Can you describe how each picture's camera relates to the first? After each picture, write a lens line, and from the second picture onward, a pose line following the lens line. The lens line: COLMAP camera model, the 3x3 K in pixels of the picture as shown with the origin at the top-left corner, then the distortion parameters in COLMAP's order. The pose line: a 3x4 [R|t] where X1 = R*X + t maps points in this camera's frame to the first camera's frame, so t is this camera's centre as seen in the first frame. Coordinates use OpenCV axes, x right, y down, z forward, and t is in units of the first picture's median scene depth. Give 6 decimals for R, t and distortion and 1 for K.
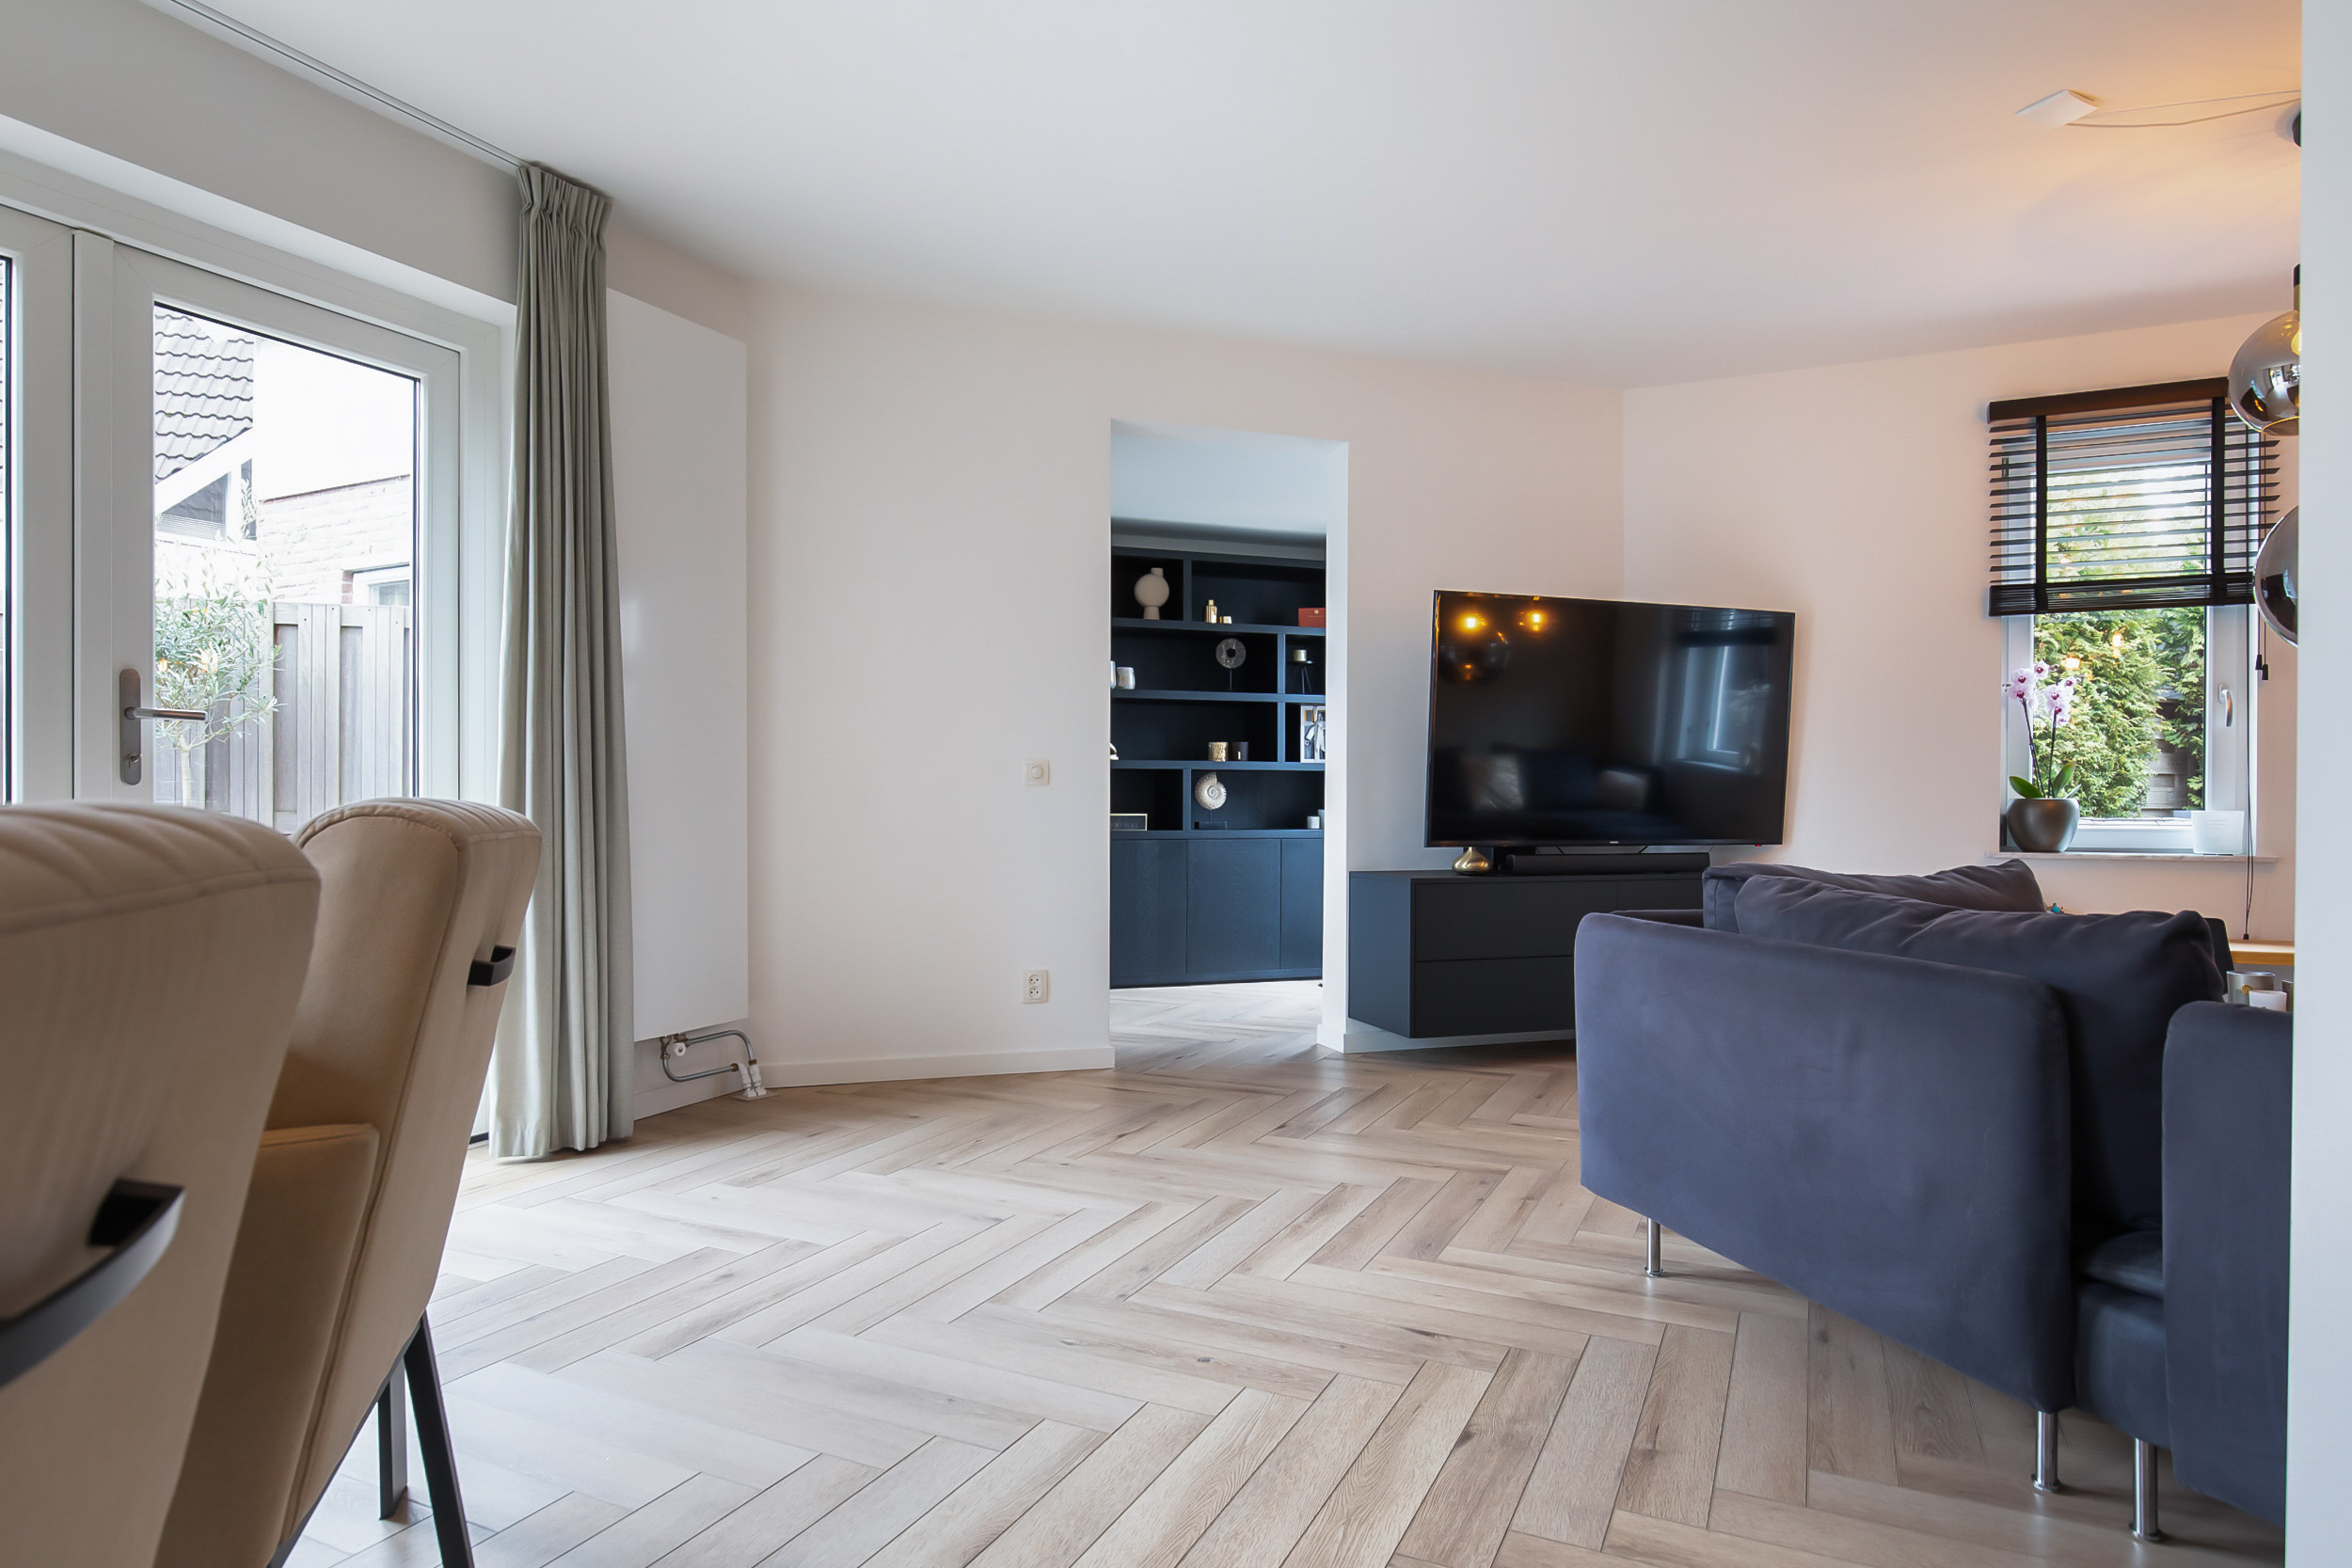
lens RADIAL K [[1331.8, 0, 1178.9], [0, 1331.8, 801.4], [0, 0, 1]] dist [-0.010610, 0.000827]
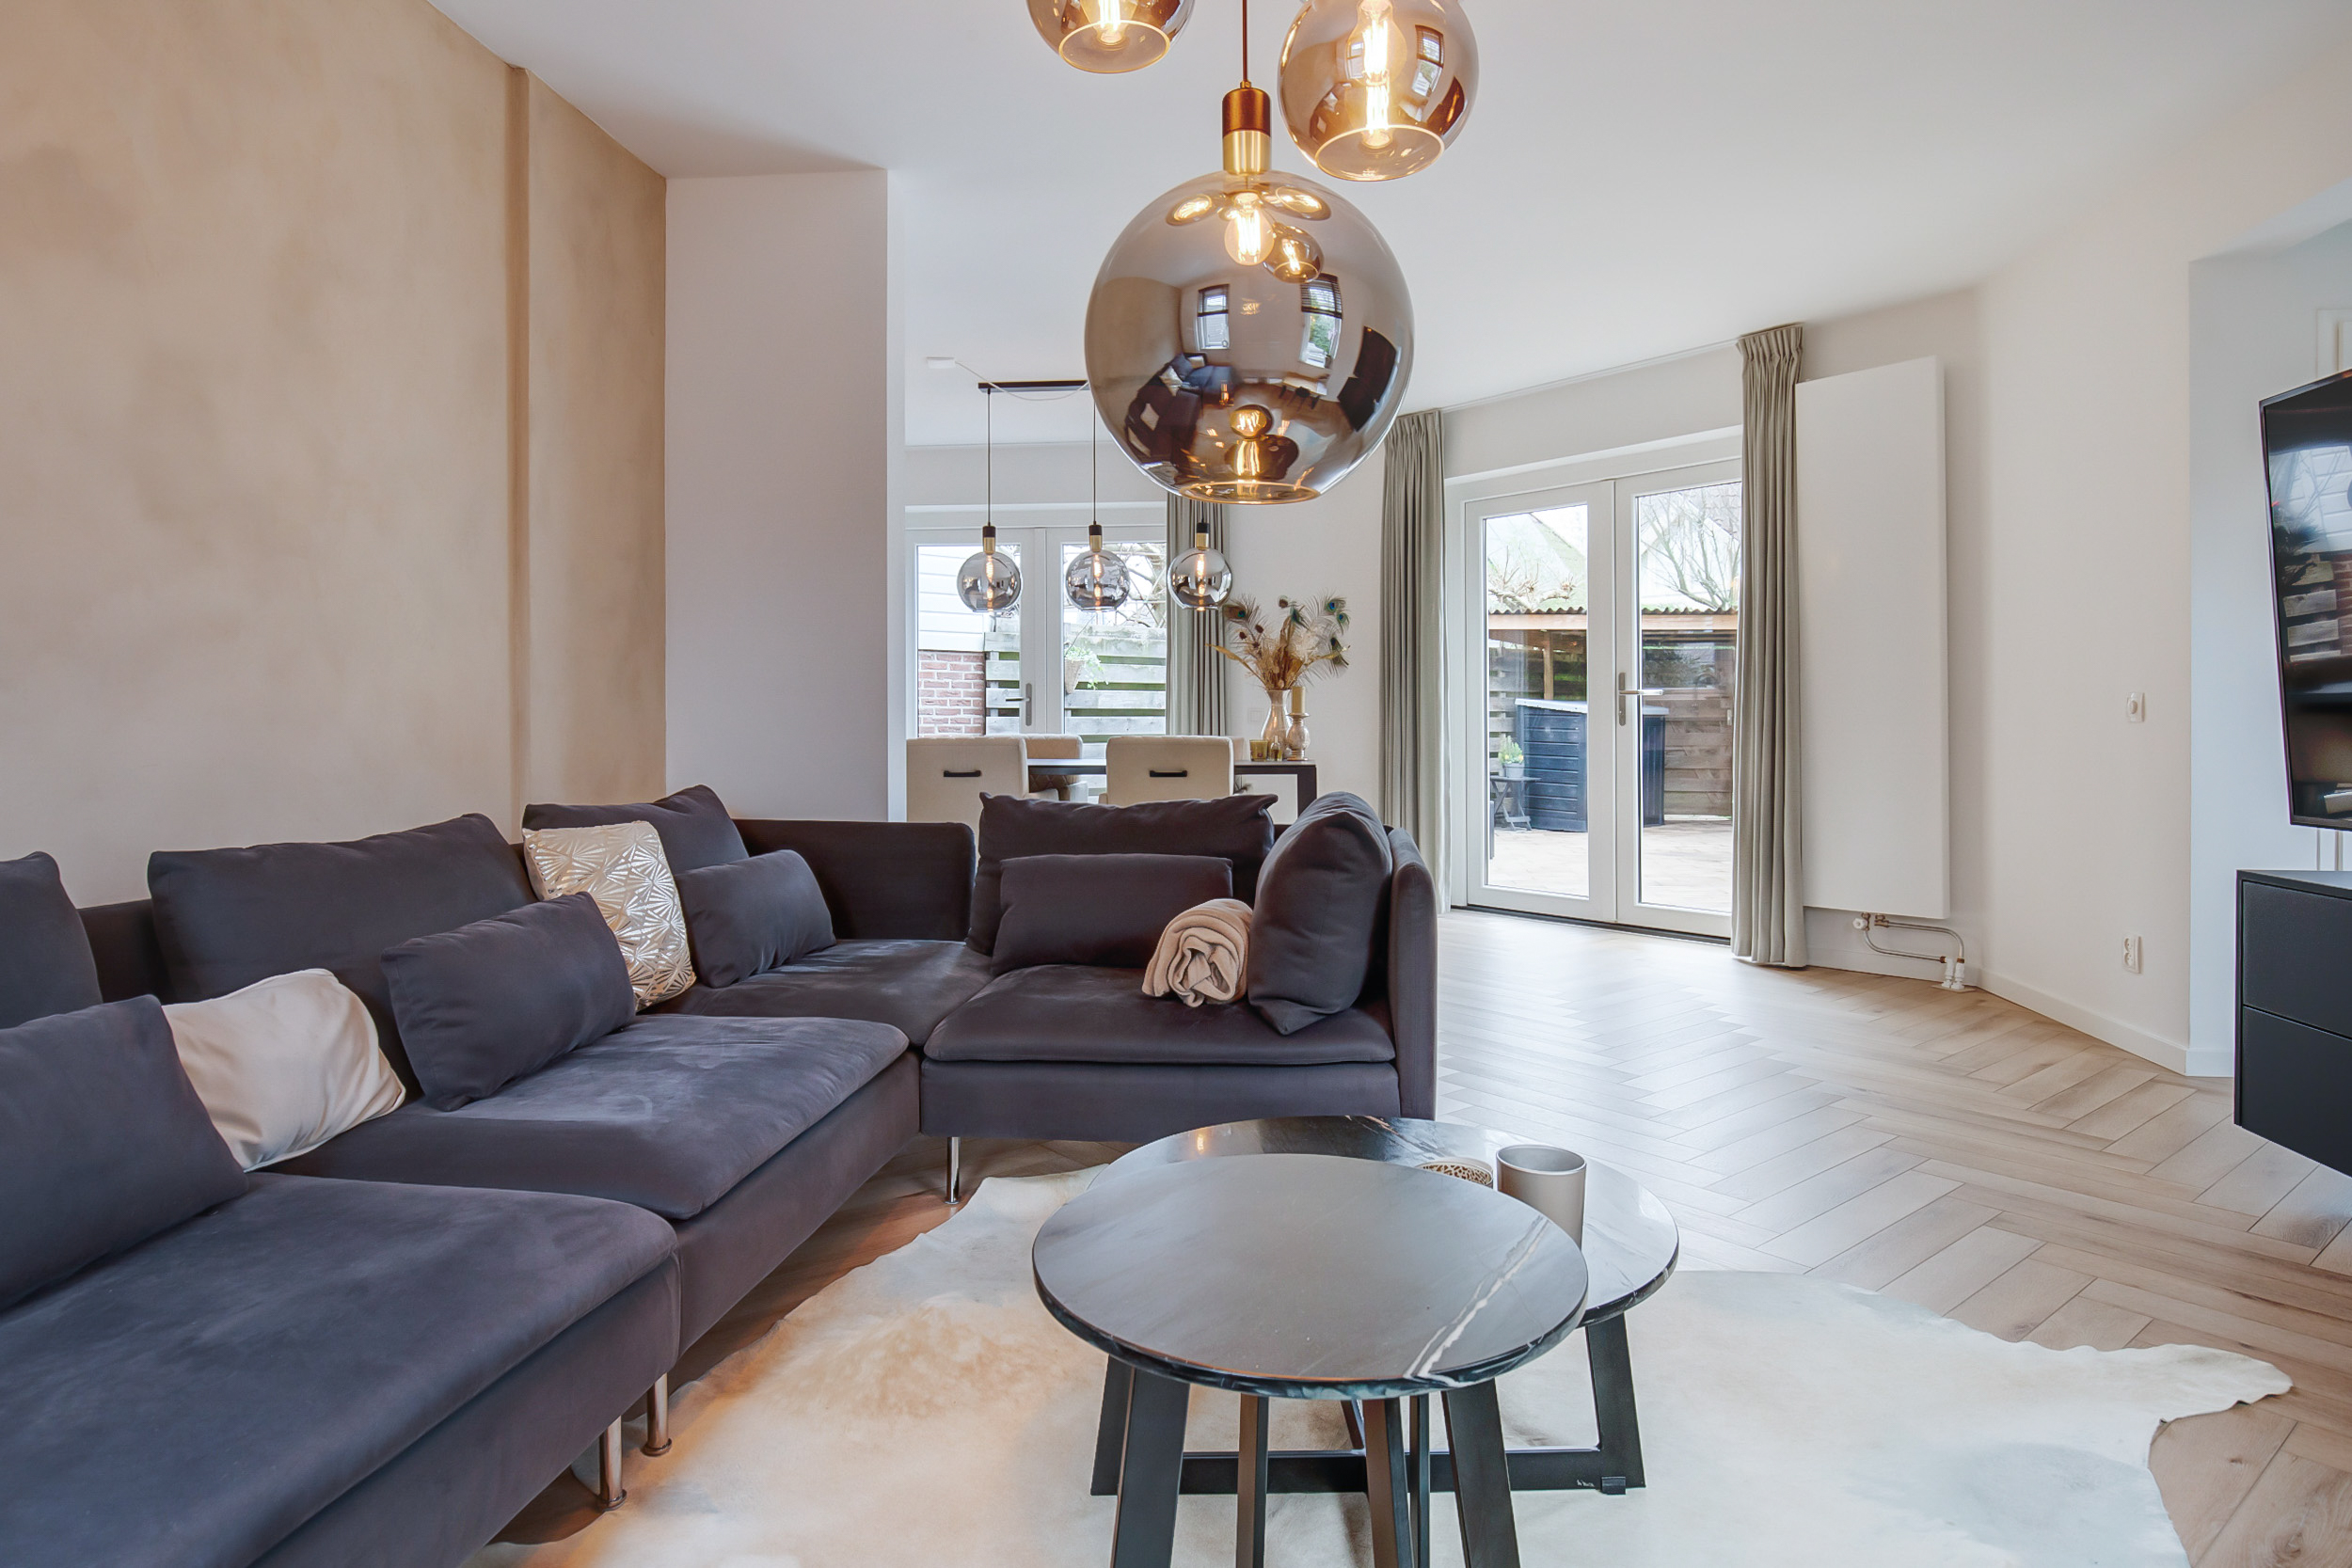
lens RADIAL K [[1317.7, 0, 1164.2], [0, 1317.7, 726.2], [0, 0, 1]] dist [-0.001190, 0.000198]
pose [[-0.432465, 0.002822, -0.901646, 1.140296], [-0.000941, 0.999993, 0.003581, -0.015585], [0.901650, 0.002397, -0.432459, 0.963986]]
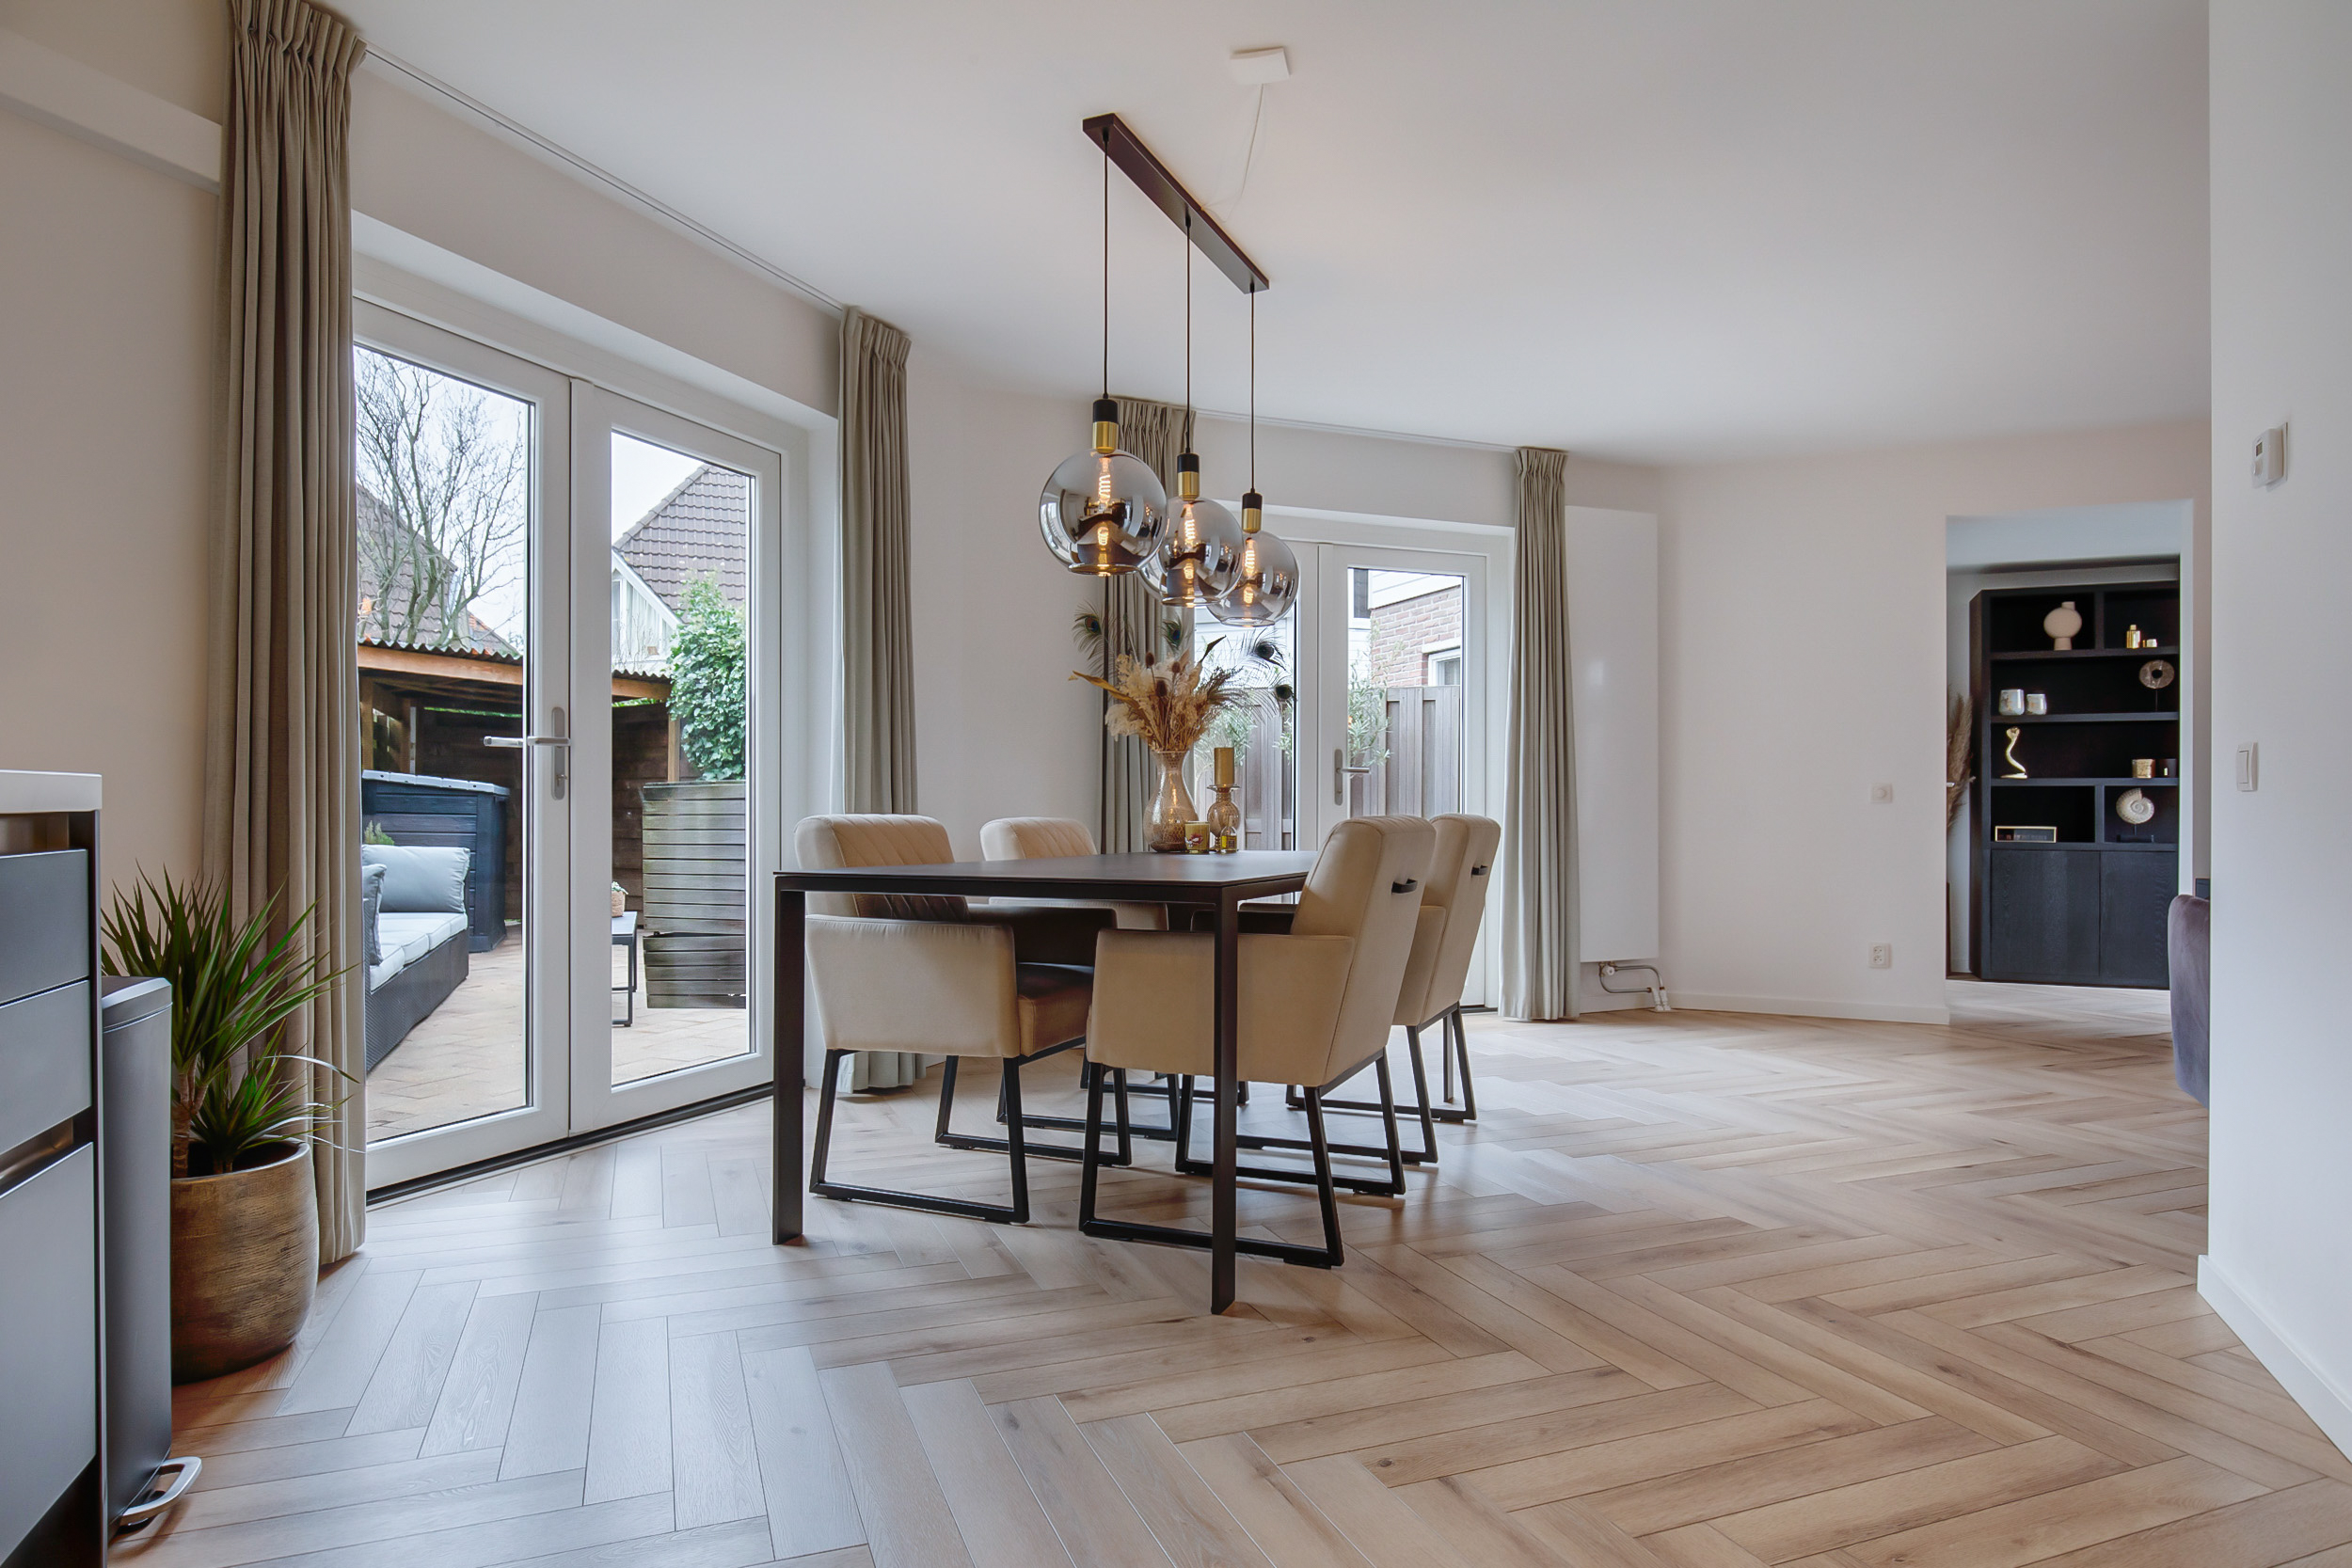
lens RADIAL K [[1348.1, 0, 1146.4], [0, 1348.1, 822.1], [0, 0, 1]] dist [-0.034202, 0.000416]
pose [[0.725616, 0.007752, -0.688056, 0.335441], [-0.003527, 0.999965, 0.007546, -0.000669], [0.688091, -0.003049, 0.725618, -0.561872]]
